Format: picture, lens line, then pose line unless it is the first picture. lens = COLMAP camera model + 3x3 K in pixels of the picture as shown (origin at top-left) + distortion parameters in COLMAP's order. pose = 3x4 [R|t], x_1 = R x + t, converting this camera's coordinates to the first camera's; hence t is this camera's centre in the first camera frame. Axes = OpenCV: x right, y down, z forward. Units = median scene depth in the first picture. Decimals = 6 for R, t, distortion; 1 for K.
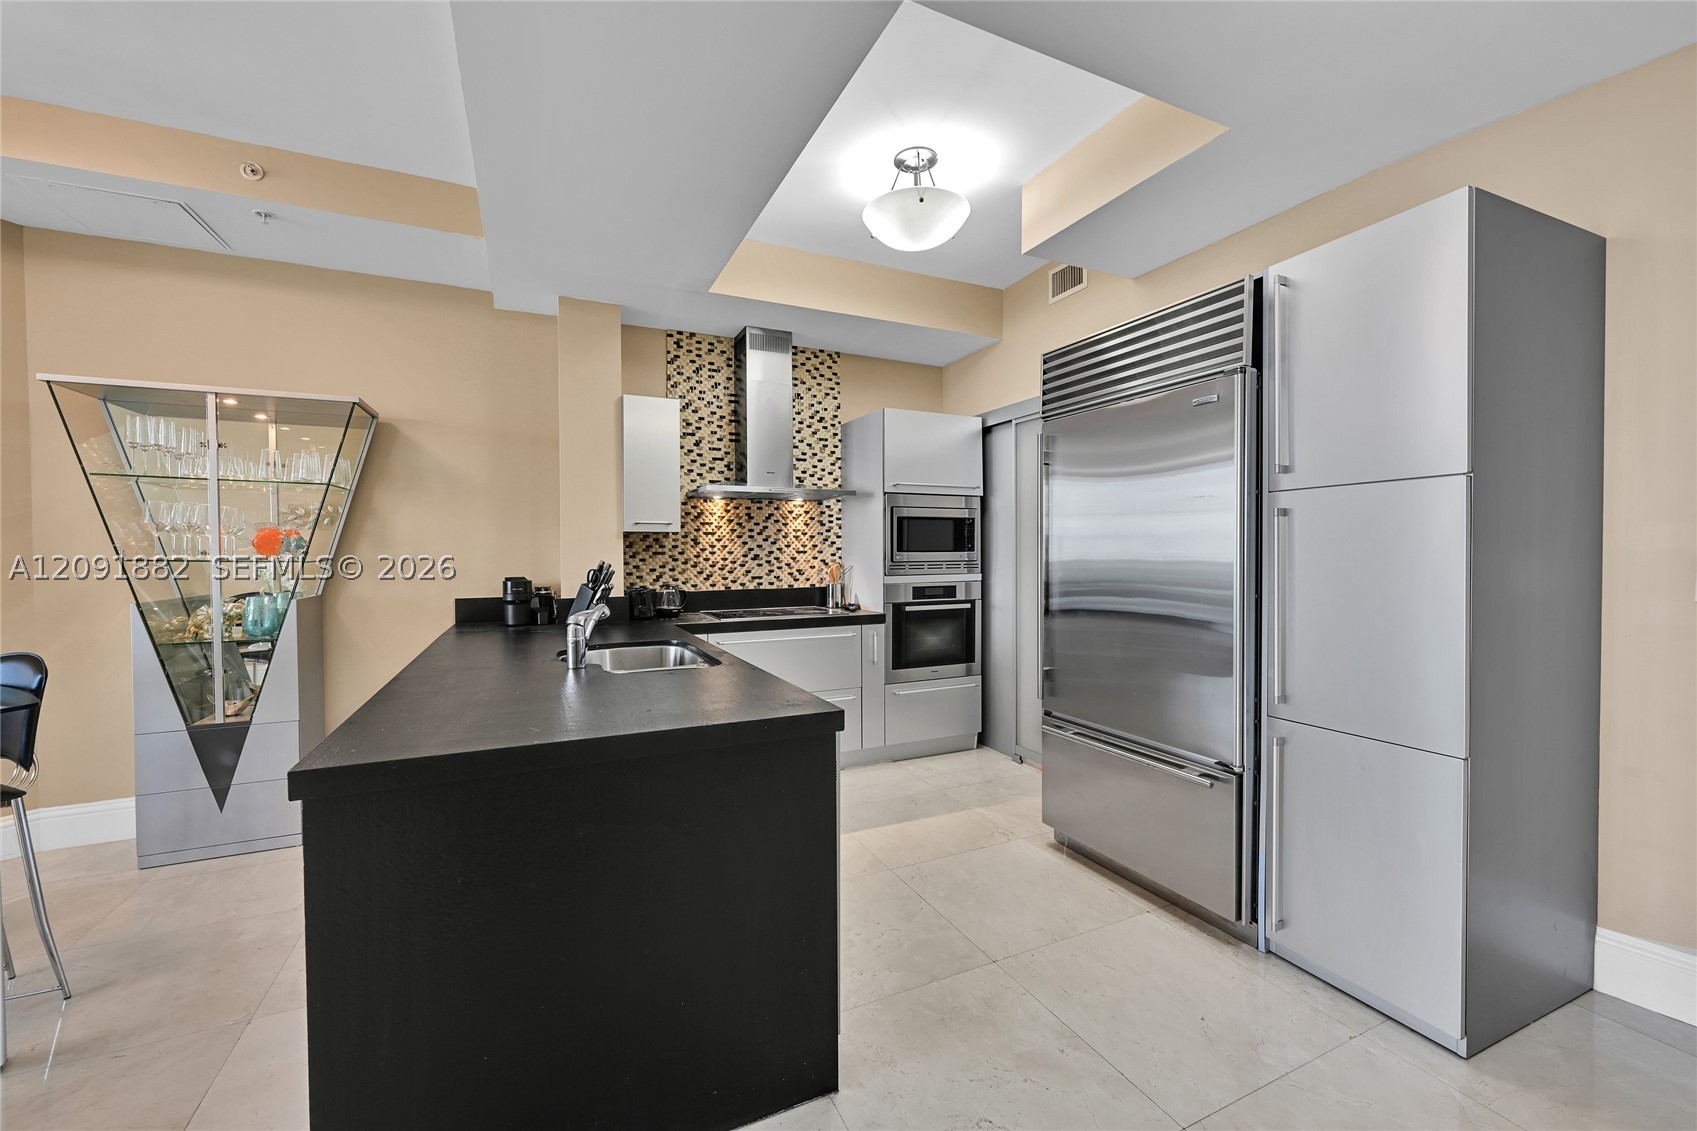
lens RADIAL K [[670.1, 0, 842.9], [0, 670.1, 564.5], [0, 0, 1]] dist [-0.001677, 0.000305]
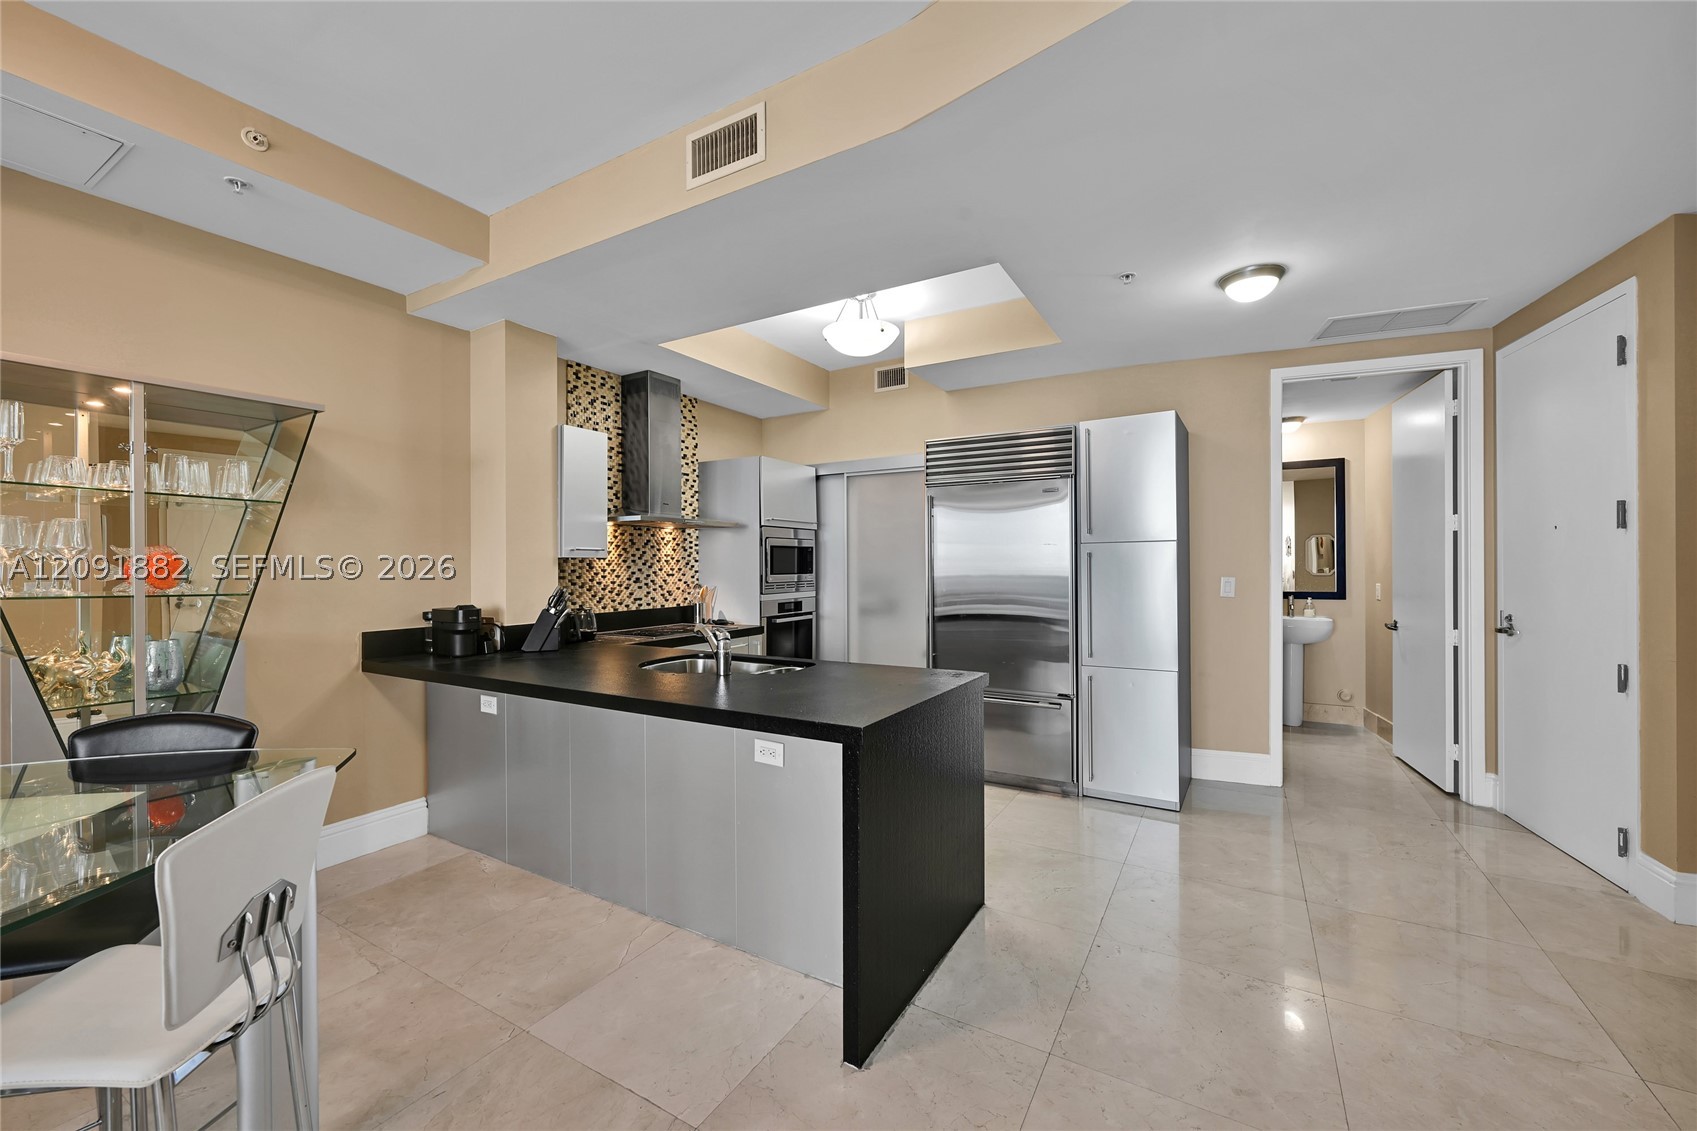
lens RADIAL K [[670.1, 0, 842.9], [0, 670.1, 564.5], [0, 0, 1]] dist [-0.001677, 0.000305]
pose [[0.825197, 0.000382, 0.564845, -0.478999], [0.012834, 0.999729, -0.019426, -0.011314], [-0.564699, 0.023279, 0.824969, -0.075708]]
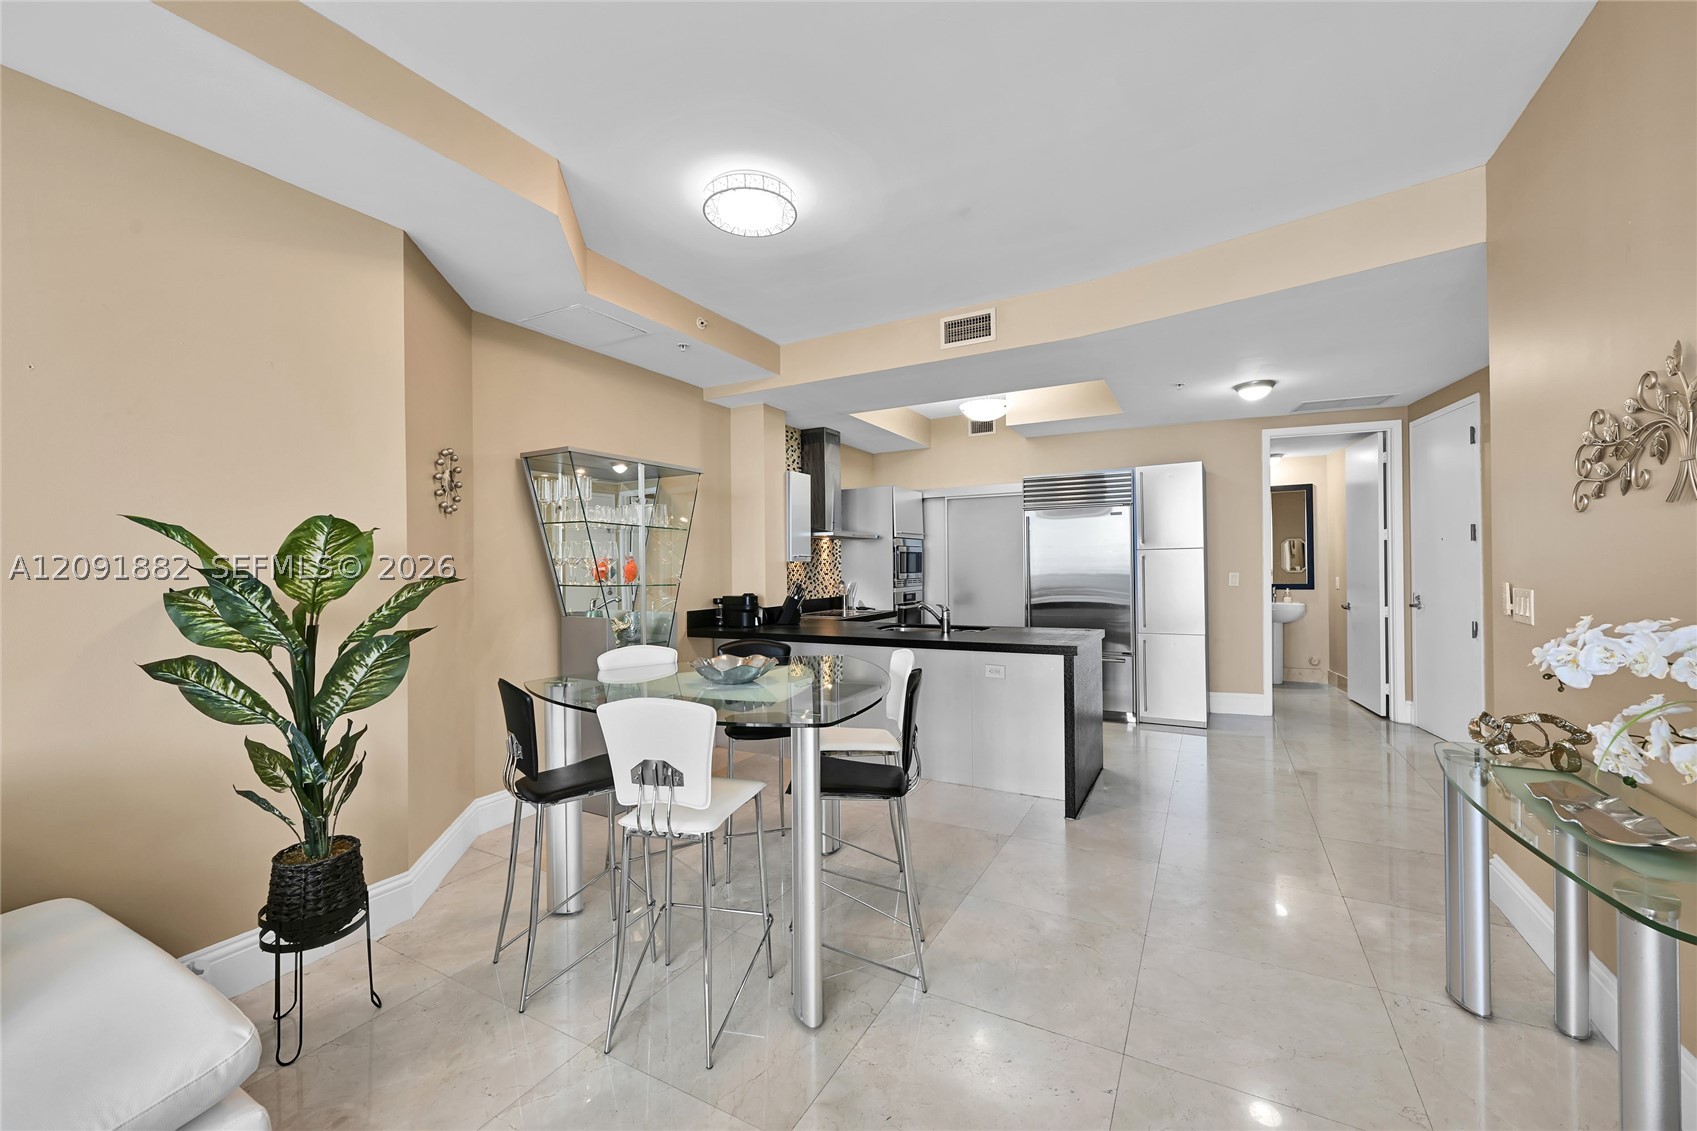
lens RADIAL K [[670.1, 0, 842.9], [0, 670.1, 564.5], [0, 0, 1]] dist [-0.001677, 0.000305]
pose [[0.807728, -0.002870, 0.589549, -0.970465], [0.019477, 0.999572, -0.021820, -0.006606], [-0.589234, 0.029108, 0.807438, -0.243926]]
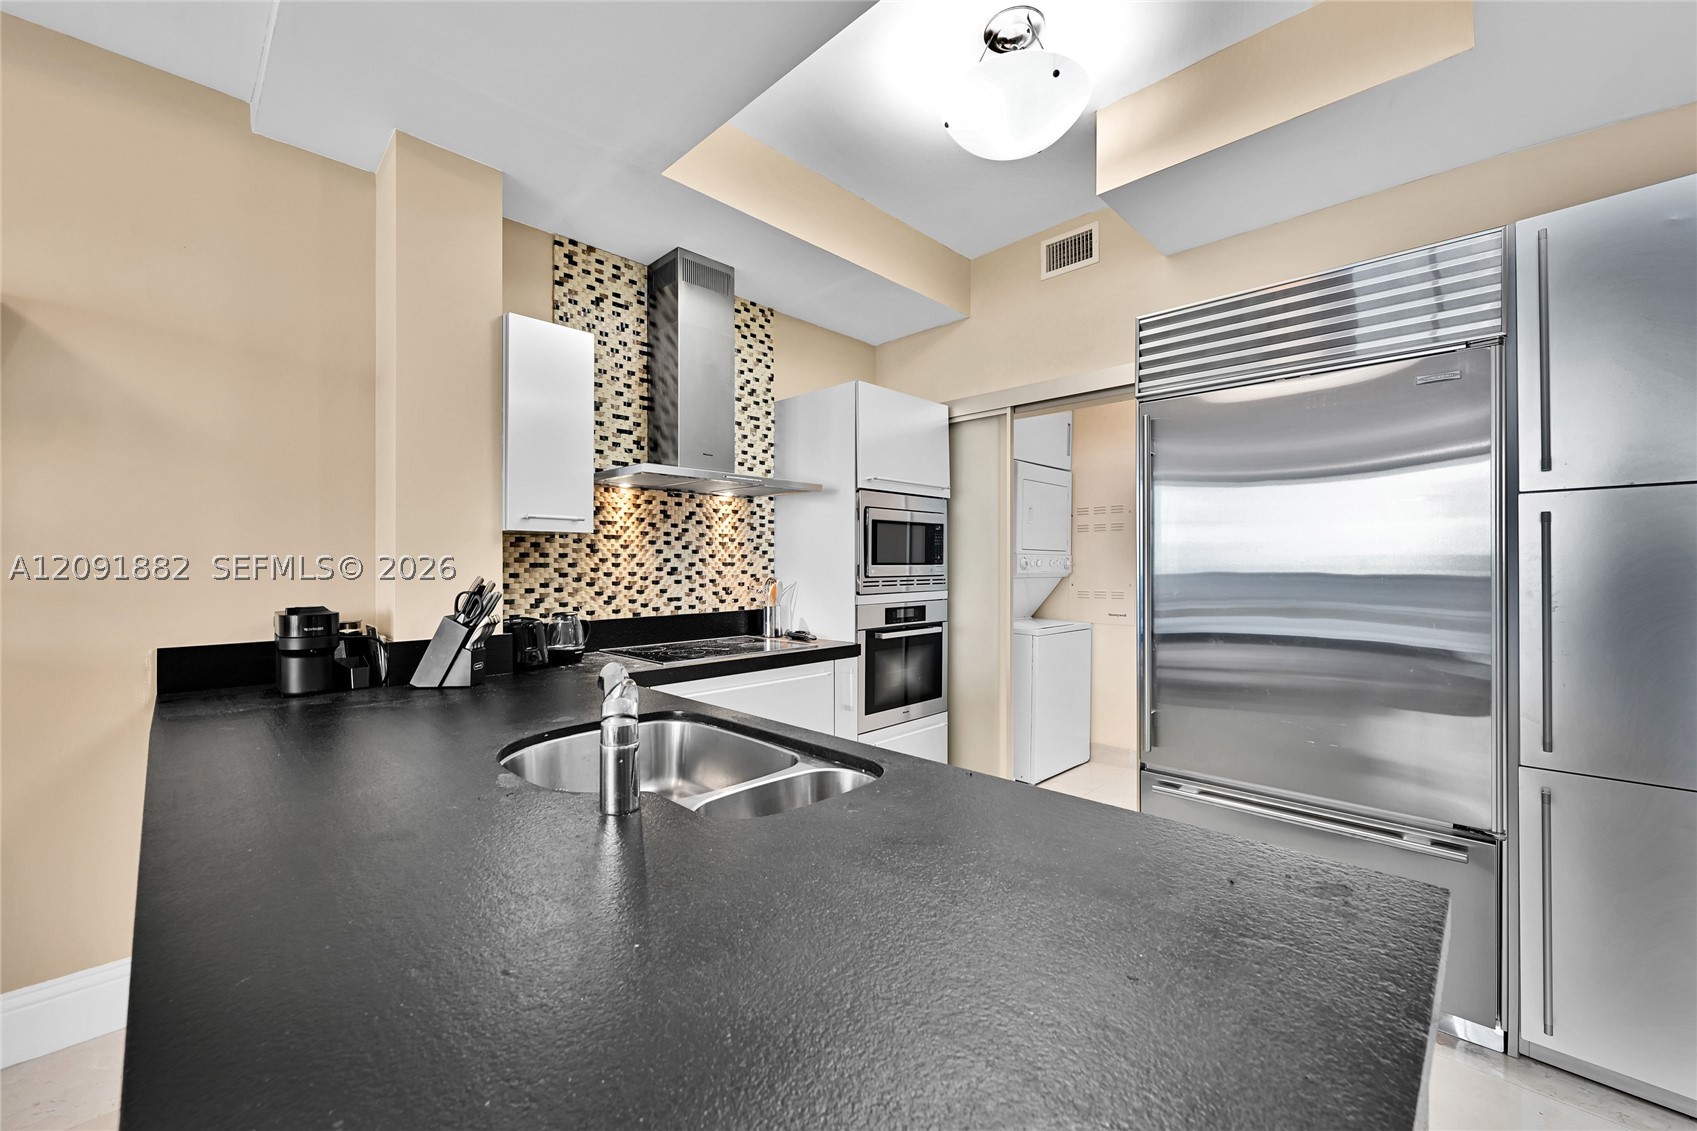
lens RADIAL K [[670.1, 0, 842.9], [0, 670.1, 564.5], [0, 0, 1]] dist [-0.001677, 0.000305]
pose [[0.936561, 0.003593, 0.350487, -0.218603], [0.003242, 0.999816, -0.018914, -0.003792], [-0.350490, 0.018850, 0.936377, 0.264295]]
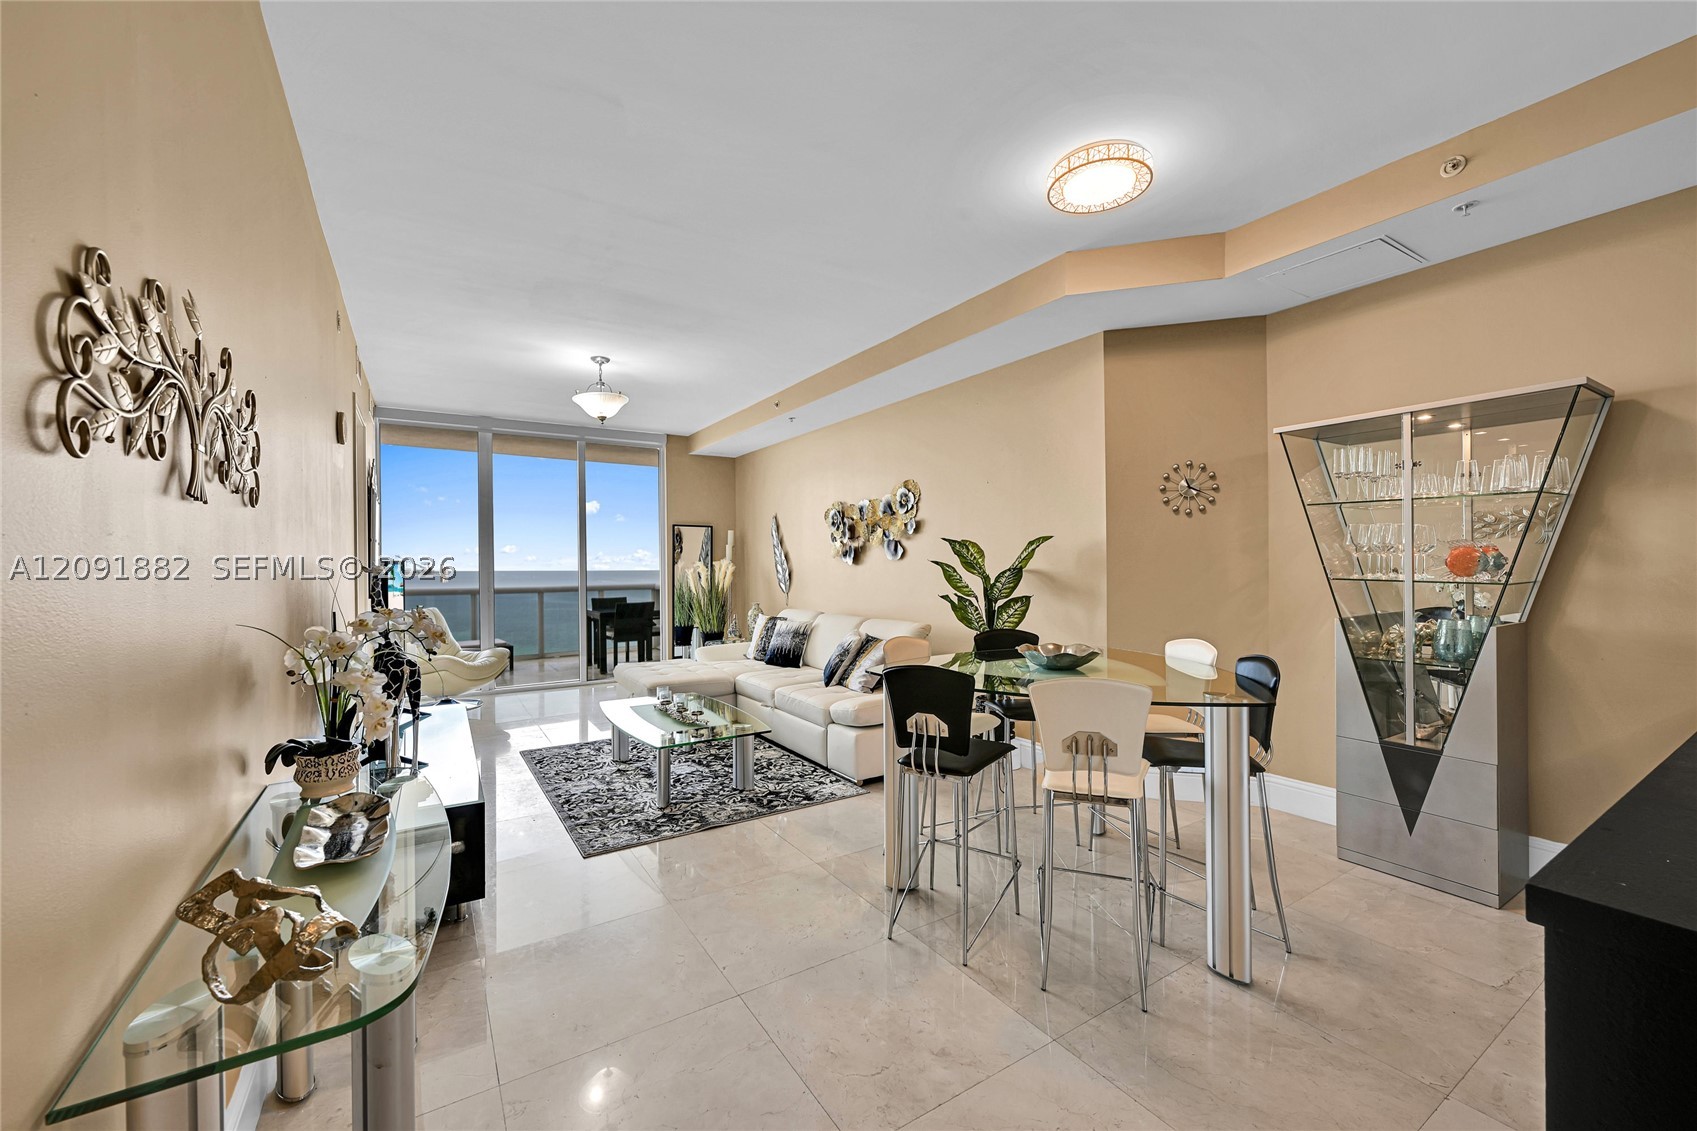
lens RADIAL K [[670.1, 0, 842.9], [0, 670.1, 564.5], [0, 0, 1]] dist [-0.001677, 0.000305]
pose [[0.129213, 0.004034, -0.991609, -0.040884], [-0.010521, 0.999941, 0.002697, -0.016394], [0.991561, 0.010085, 0.129248, 0.025669]]
